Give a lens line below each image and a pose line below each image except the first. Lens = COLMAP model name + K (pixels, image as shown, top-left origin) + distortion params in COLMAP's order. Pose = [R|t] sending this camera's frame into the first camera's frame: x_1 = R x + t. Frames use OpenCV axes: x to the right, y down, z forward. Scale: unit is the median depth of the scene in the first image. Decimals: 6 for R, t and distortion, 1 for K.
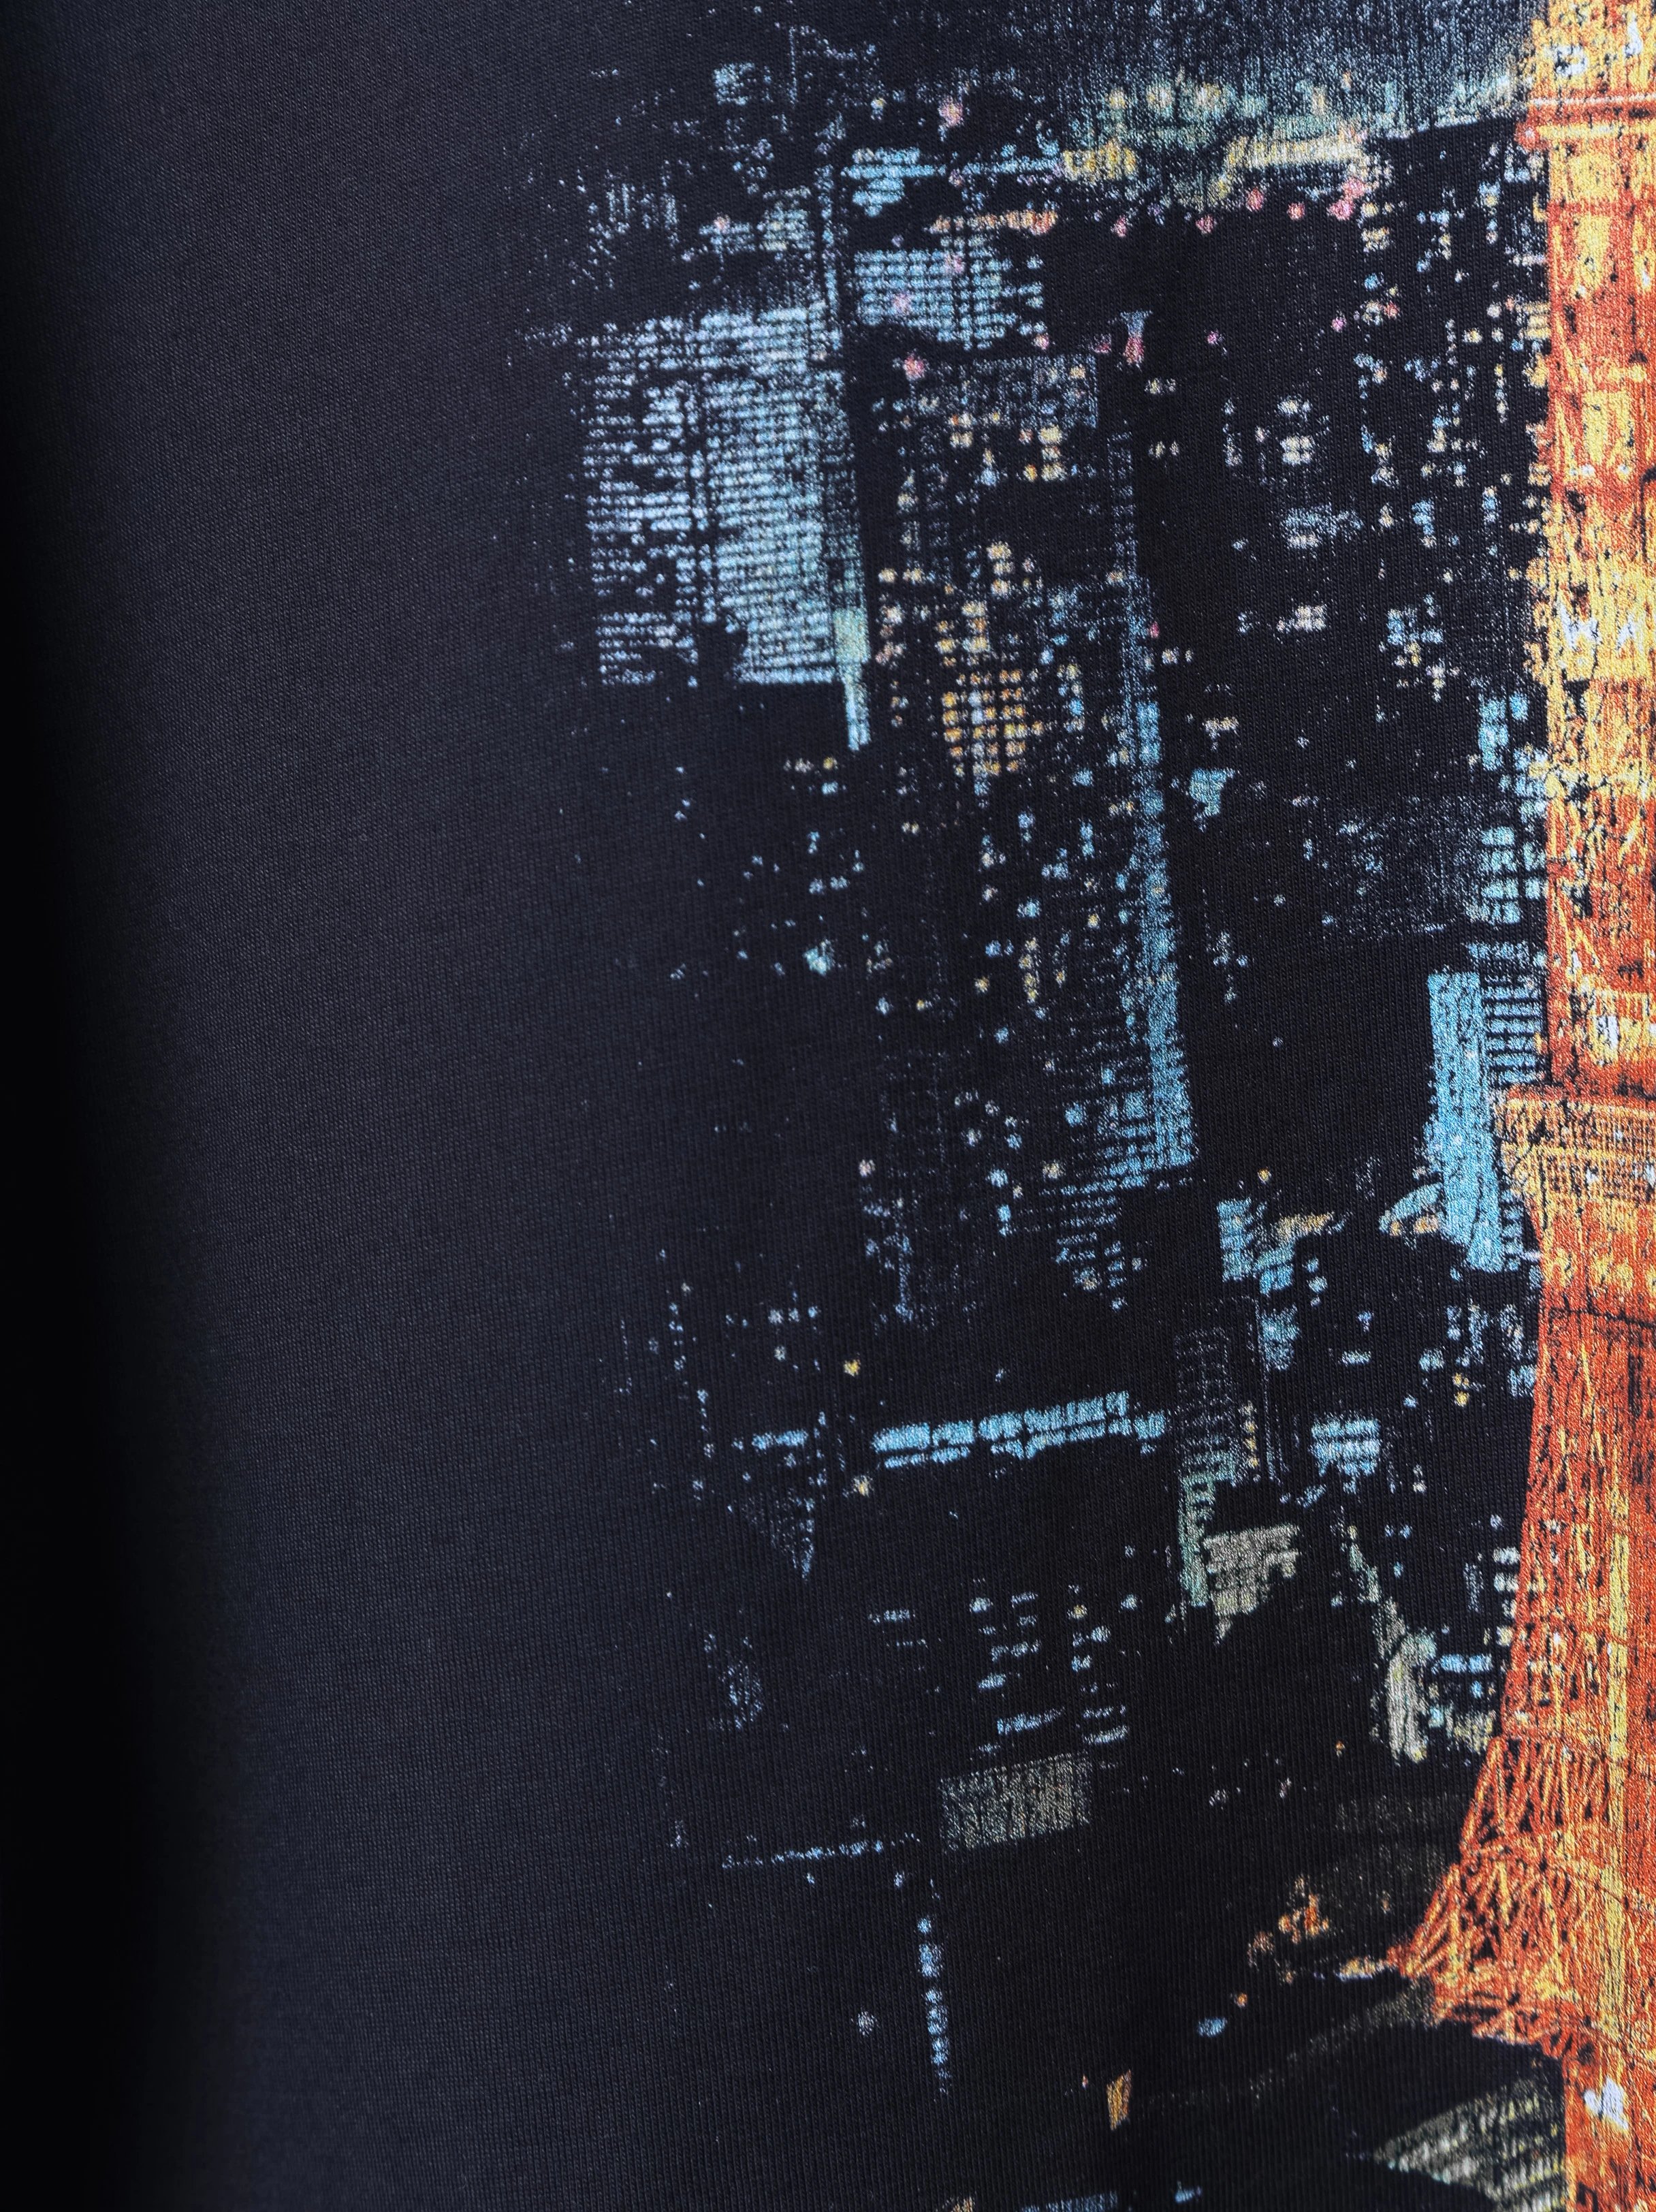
lens RADIAL K [[6399.4, 0, 761.5], [0, 6399.4, 1038.3], [0, 0, 1]] dist [-0.183943, 0.105511]
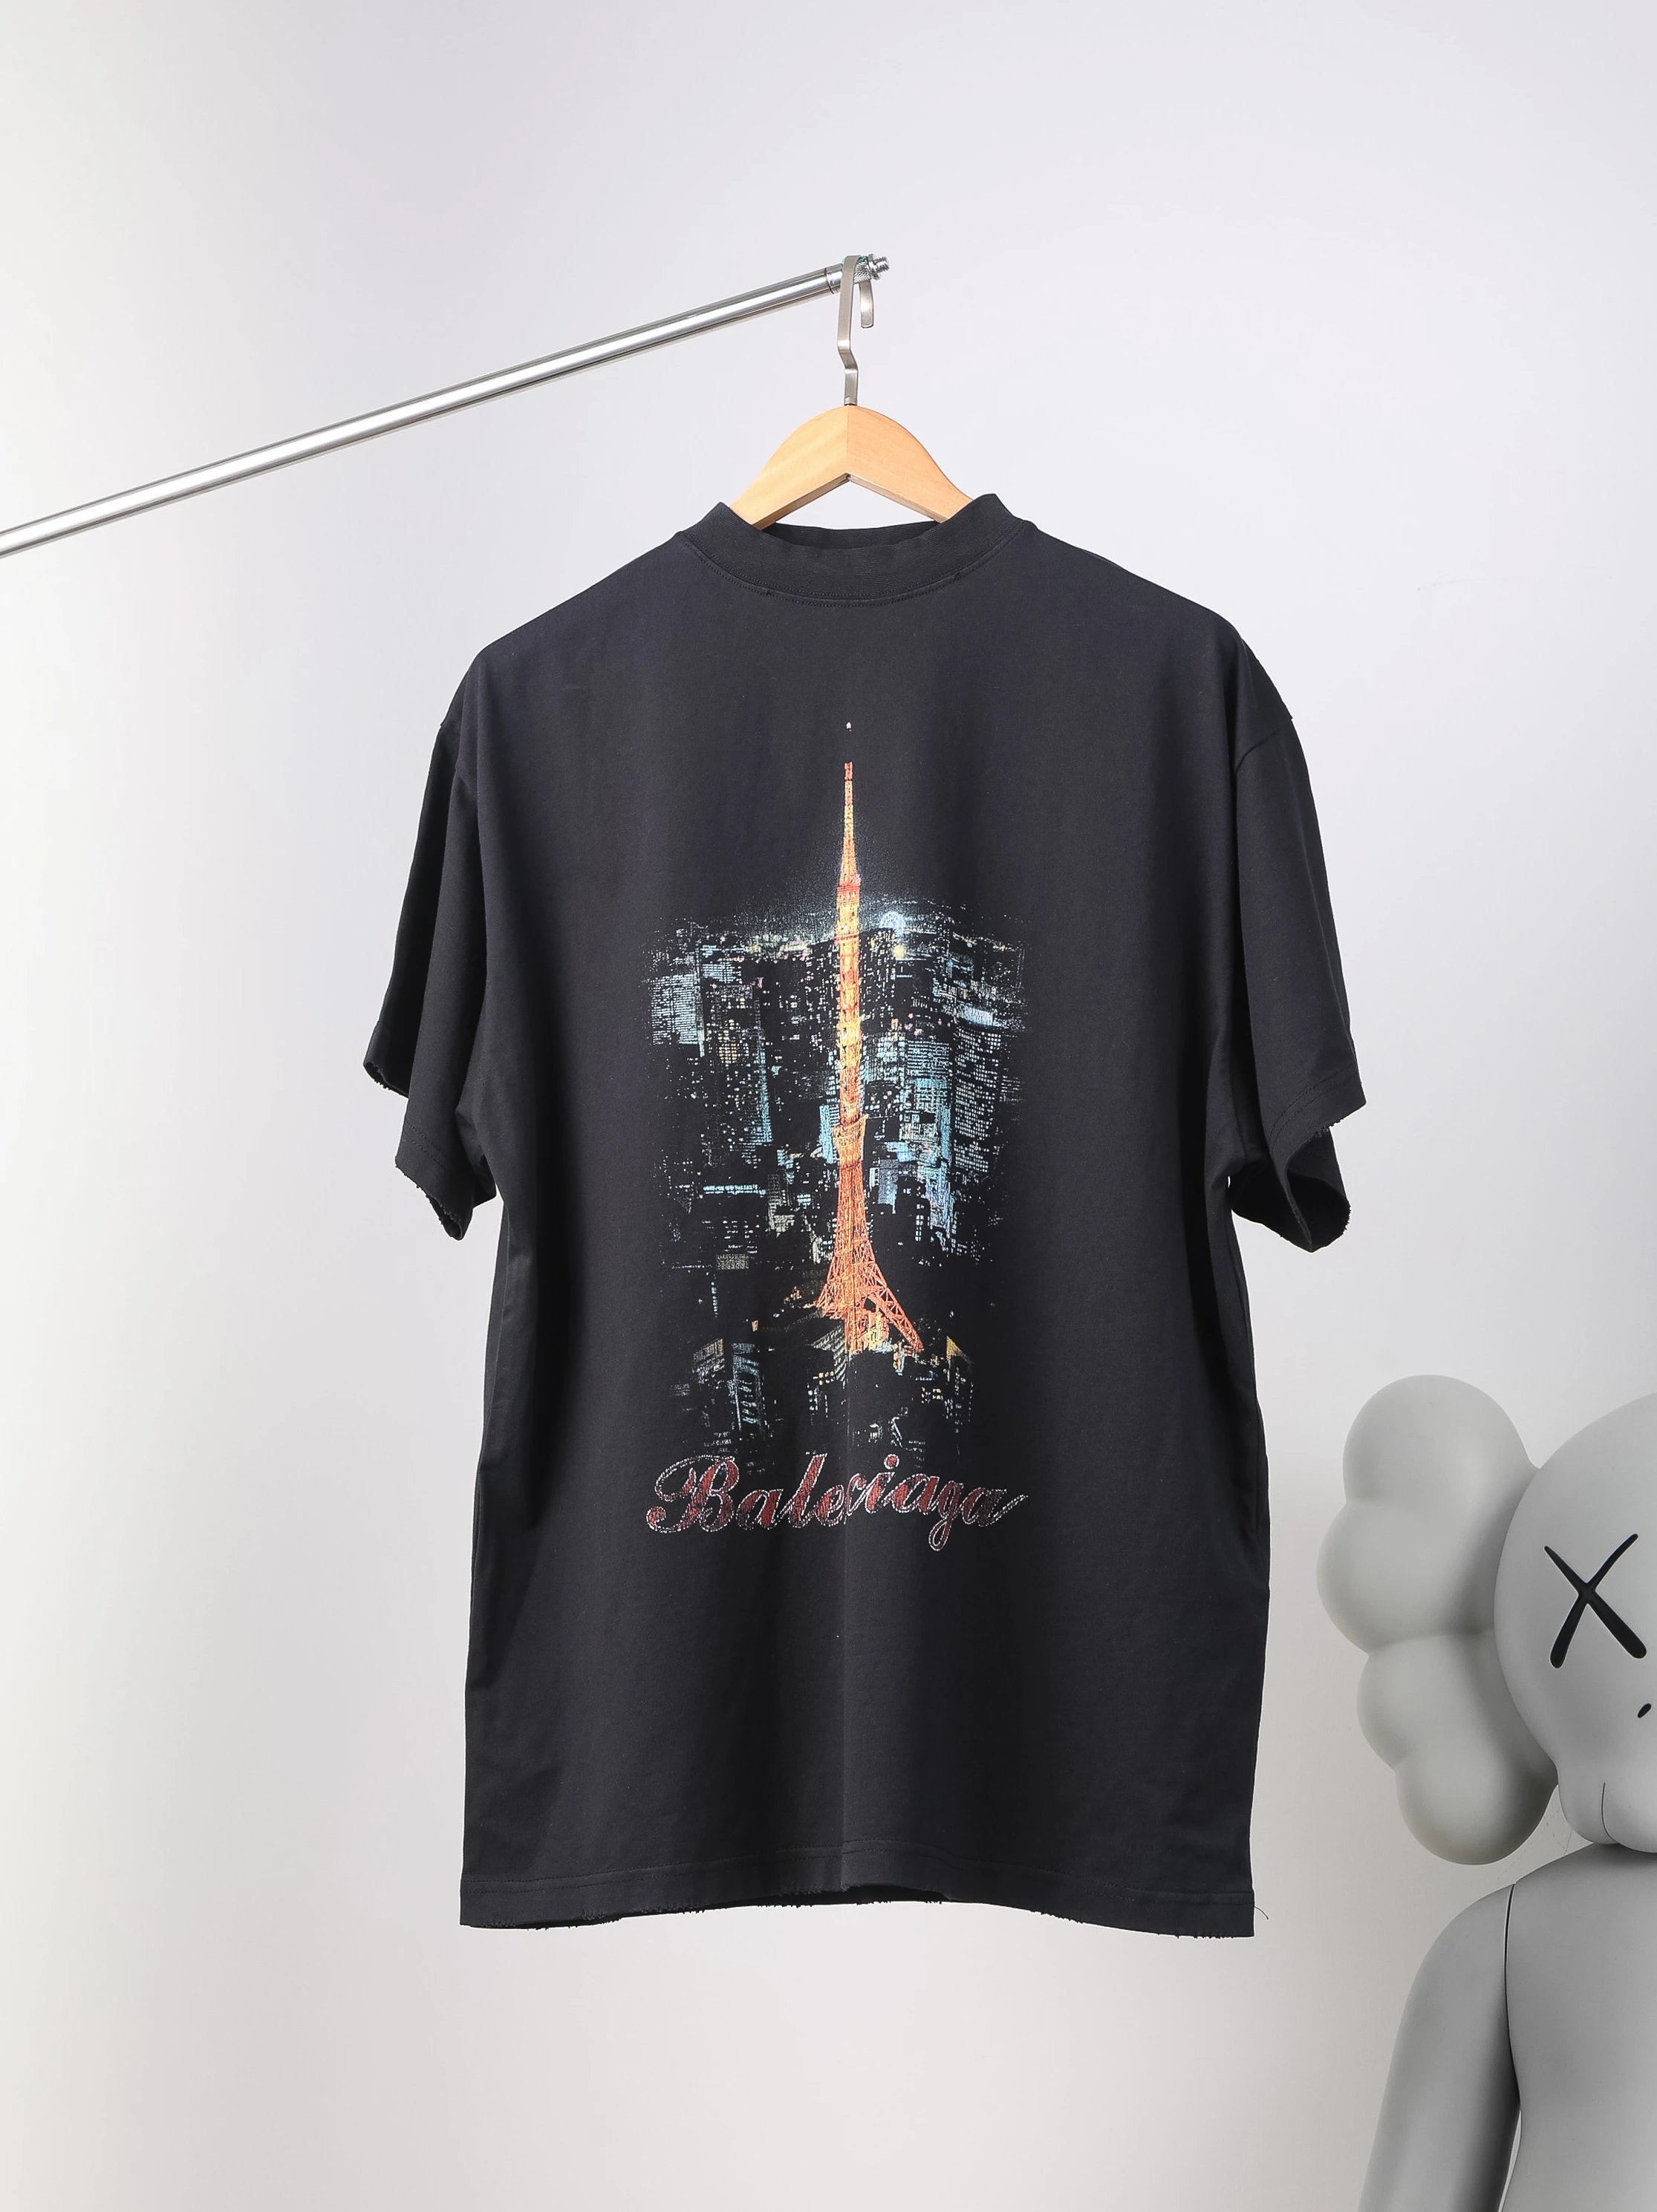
lens RADIAL K [[4539.3, 0, 860.9], [0, 4539.3, 1108.2], [0, 0, 1]] dist [-0.004769, -0.129910]
pose [[0.990278, -0.014058, -0.138391, 0.648333], [-0.017633, 0.974168, -0.225134, 0.818793], [0.137981, 0.225386, 0.964449, -2.524050]]
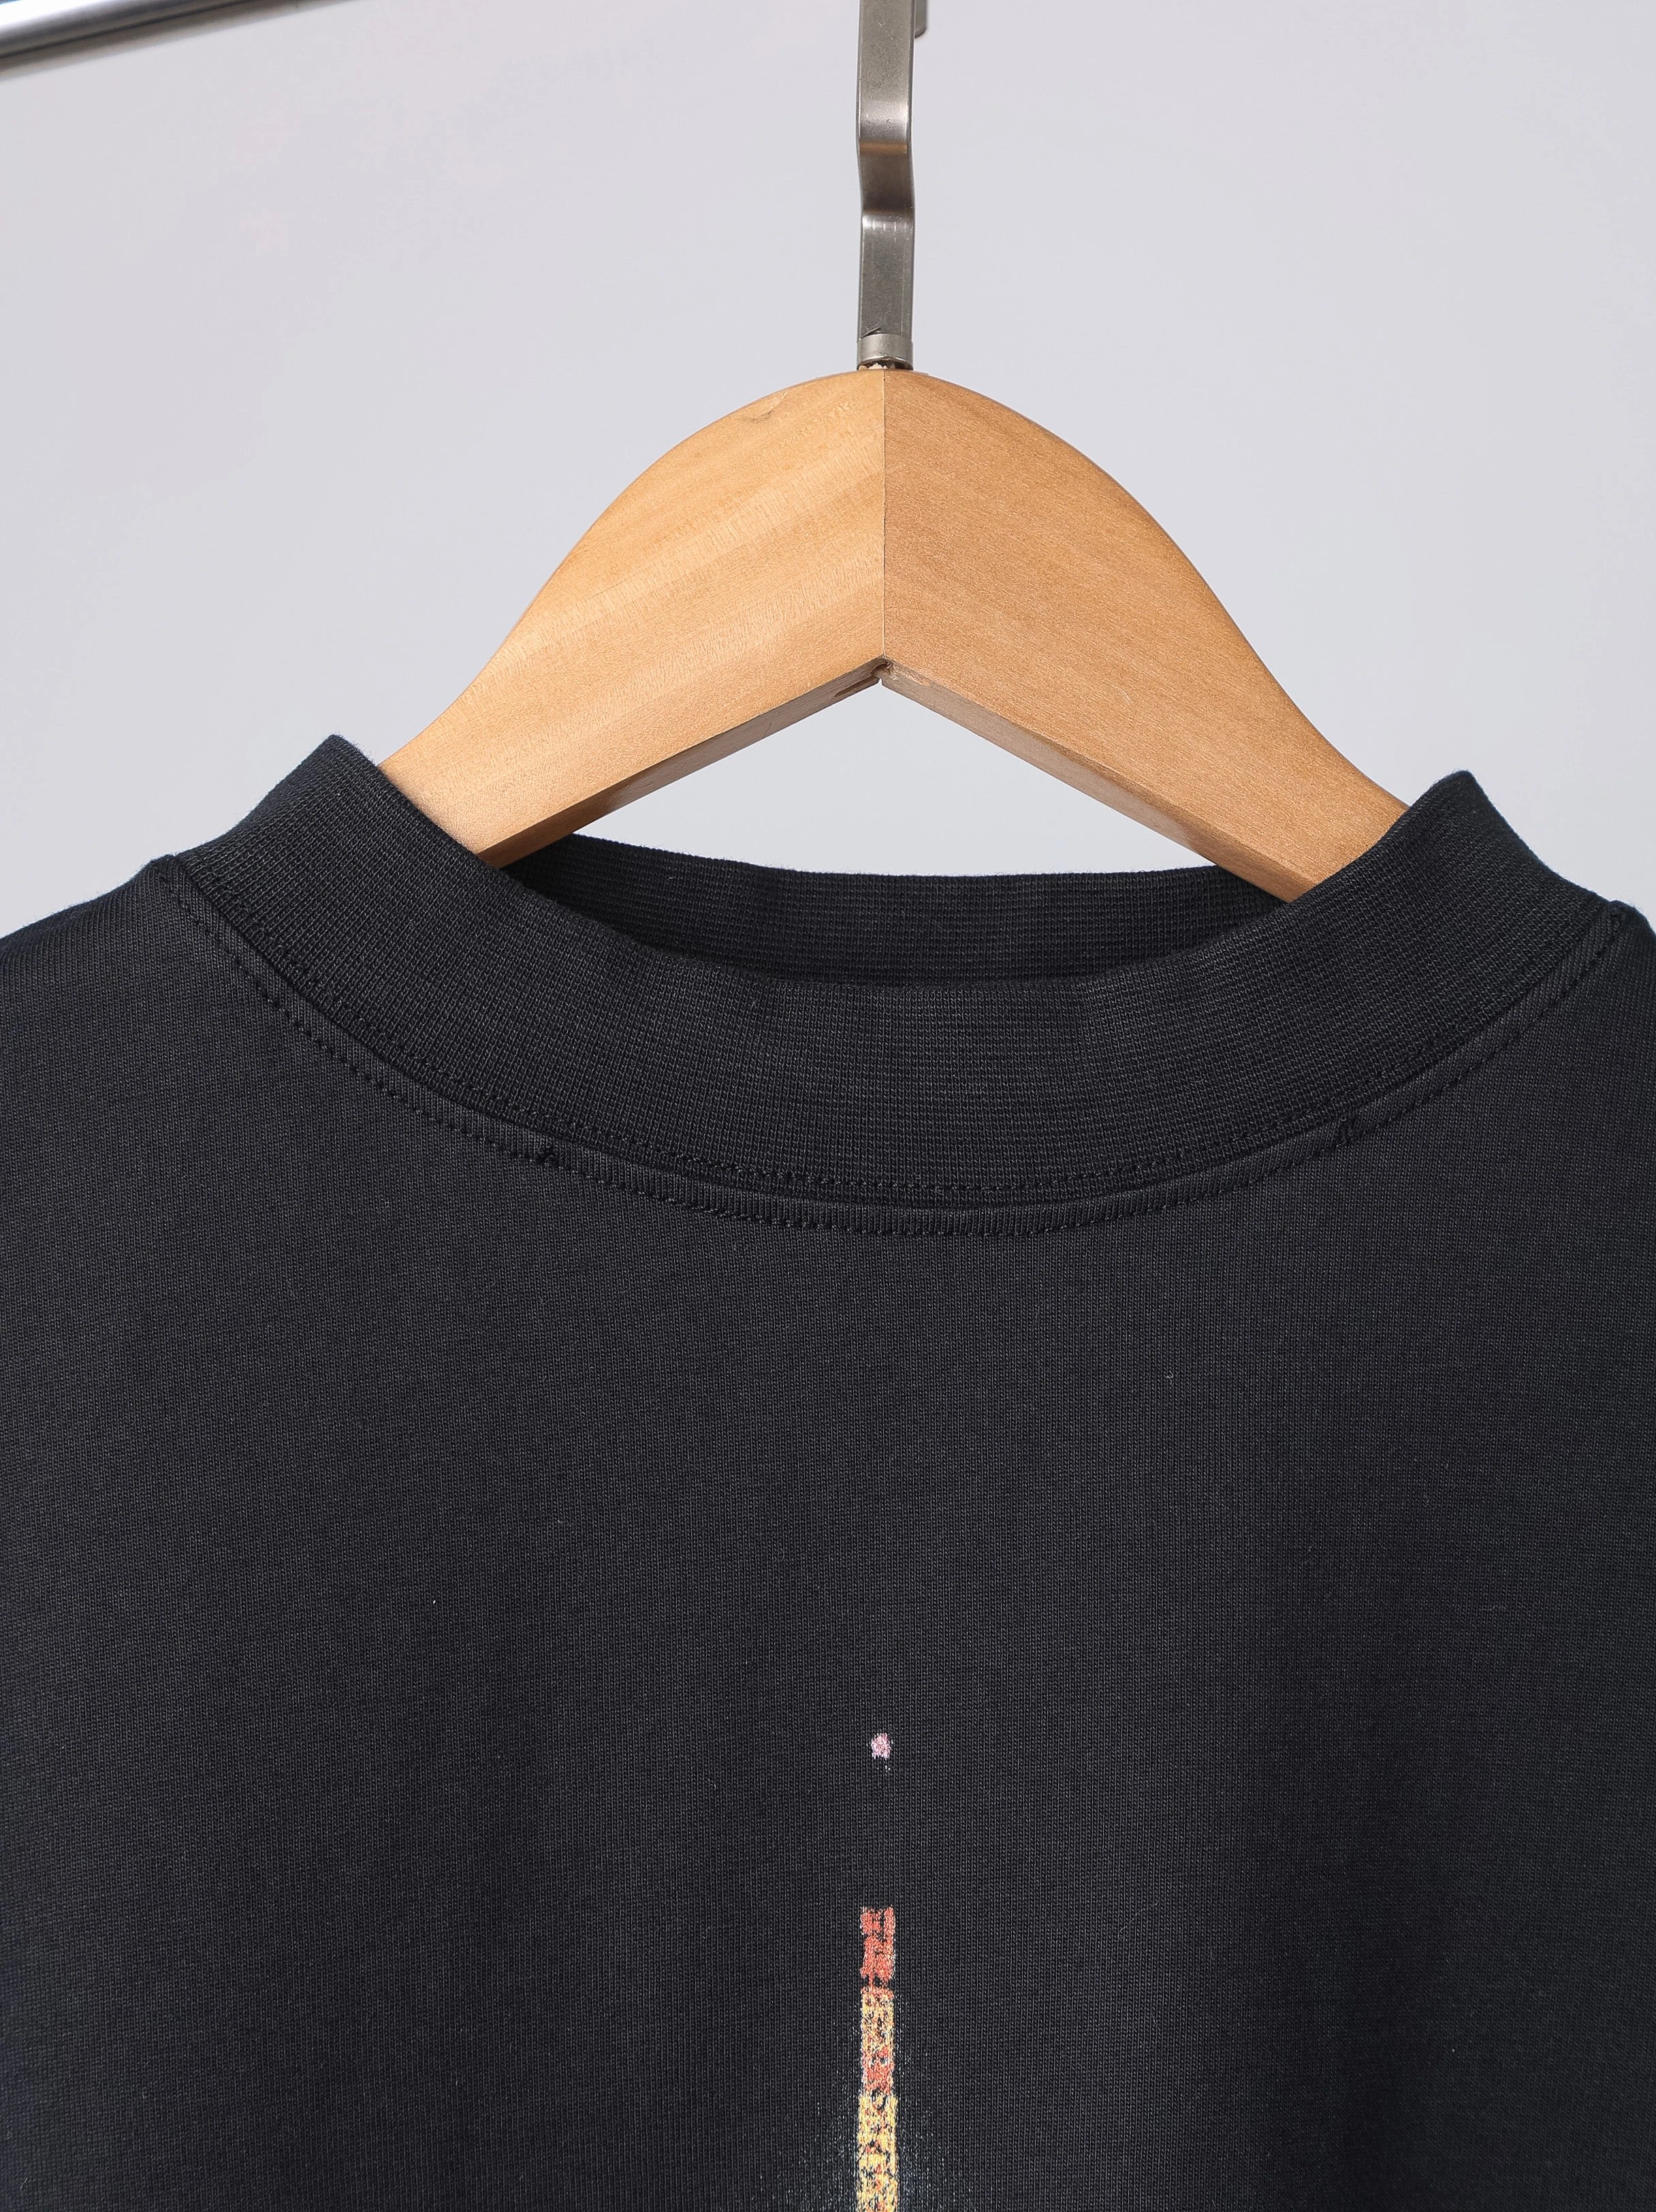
lens RADIAL K [[5178.6, 0, 828.0], [0, 5178.6, 1106.0], [0, 0, 1]] dist [-0.108999, -0.089777]
pose [[0.997911, 0.026414, 0.058962, 0.056773], [-0.016586, 0.986760, -0.161339, -0.281282], [-0.062443, 0.160024, 0.985136, -0.026786]]
